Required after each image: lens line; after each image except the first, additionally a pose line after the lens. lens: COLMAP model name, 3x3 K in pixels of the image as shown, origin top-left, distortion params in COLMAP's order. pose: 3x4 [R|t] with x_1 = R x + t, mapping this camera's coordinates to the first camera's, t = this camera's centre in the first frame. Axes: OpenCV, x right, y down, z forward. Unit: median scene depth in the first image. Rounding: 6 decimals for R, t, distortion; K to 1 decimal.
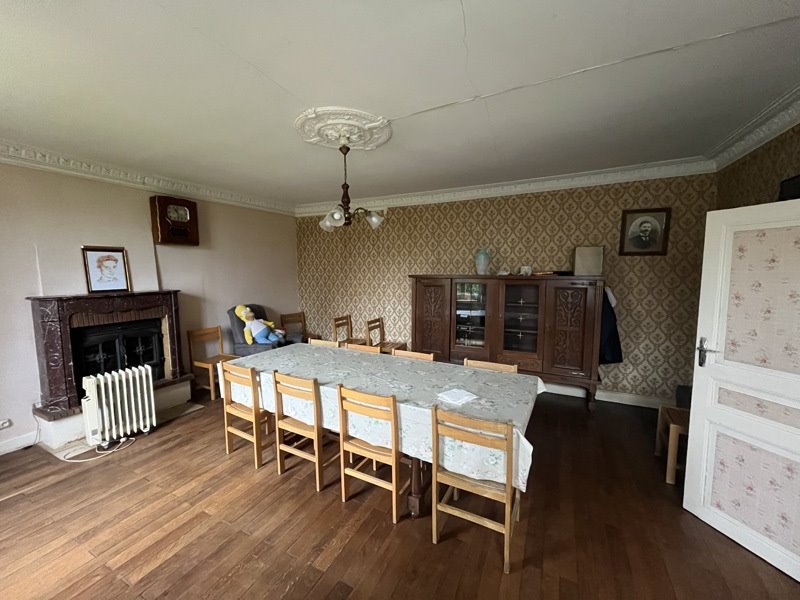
lens RADIAL K [[322.1, 0, 399.6], [0, 322.1, 300.5], [0, 0, 1]] dist [-0.009442, -0.000945]
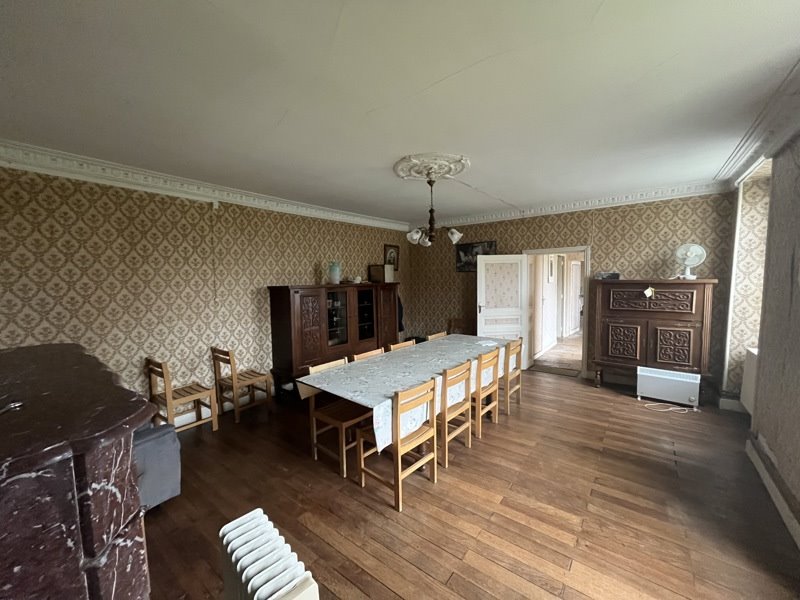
lens RADIAL K [[322.1, 0, 399.4], [0, 322.1, 300.8], [0, 0, 1]] dist [-0.009442, -0.000945]
pose [[0.191774, -0.068543, 0.979043, -0.977895], [0.114173, 0.992343, 0.047110, -0.053757], [-0.974775, 0.102746, 0.198132, 0.612468]]
